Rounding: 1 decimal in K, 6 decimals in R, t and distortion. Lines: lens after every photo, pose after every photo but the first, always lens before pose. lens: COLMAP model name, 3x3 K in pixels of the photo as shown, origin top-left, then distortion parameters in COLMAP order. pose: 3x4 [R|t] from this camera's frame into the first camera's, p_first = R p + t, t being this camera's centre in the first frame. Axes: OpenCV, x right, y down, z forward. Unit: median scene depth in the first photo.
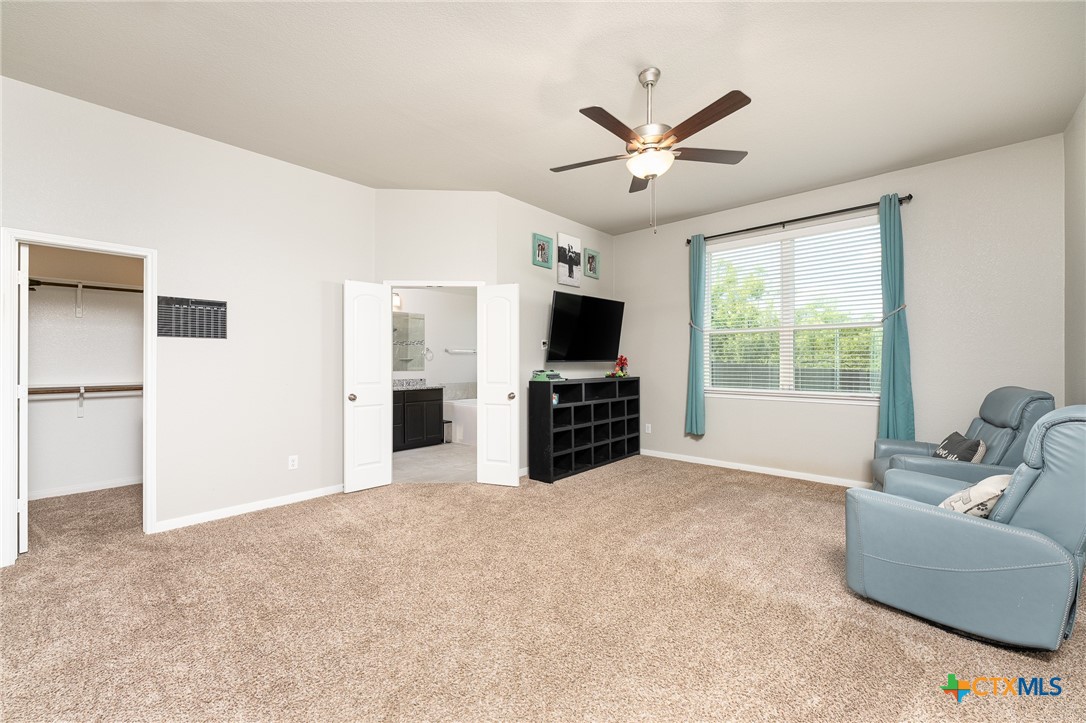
lens RADIAL K [[440.7, 0, 528.0], [0, 440.7, 360.3], [0, 0, 1]] dist [0.000669, -0.000563]
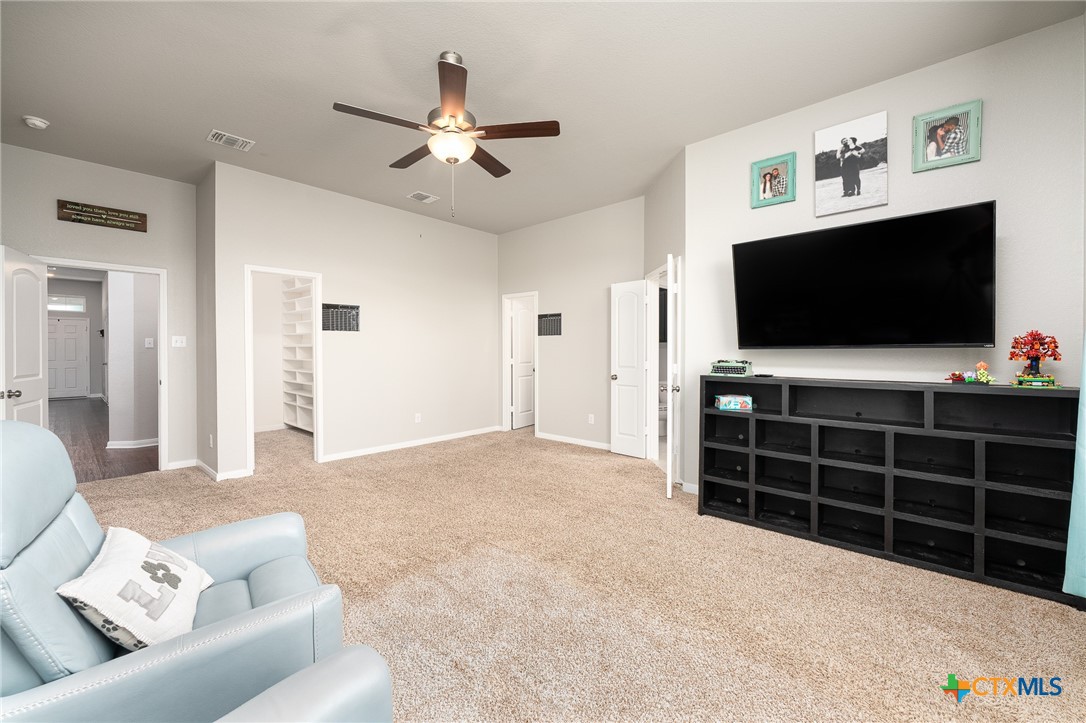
lens RADIAL K [[440.7, 0, 545.6], [0, 440.7, 351.0], [0, 0, 1]] dist [0.000669, -0.000563]
pose [[0.005791, 0.007176, -0.999957, 0.657511], [0.007361, 0.999947, 0.007219, -0.000405], [0.999956, -0.007402, 0.005738, 0.620401]]
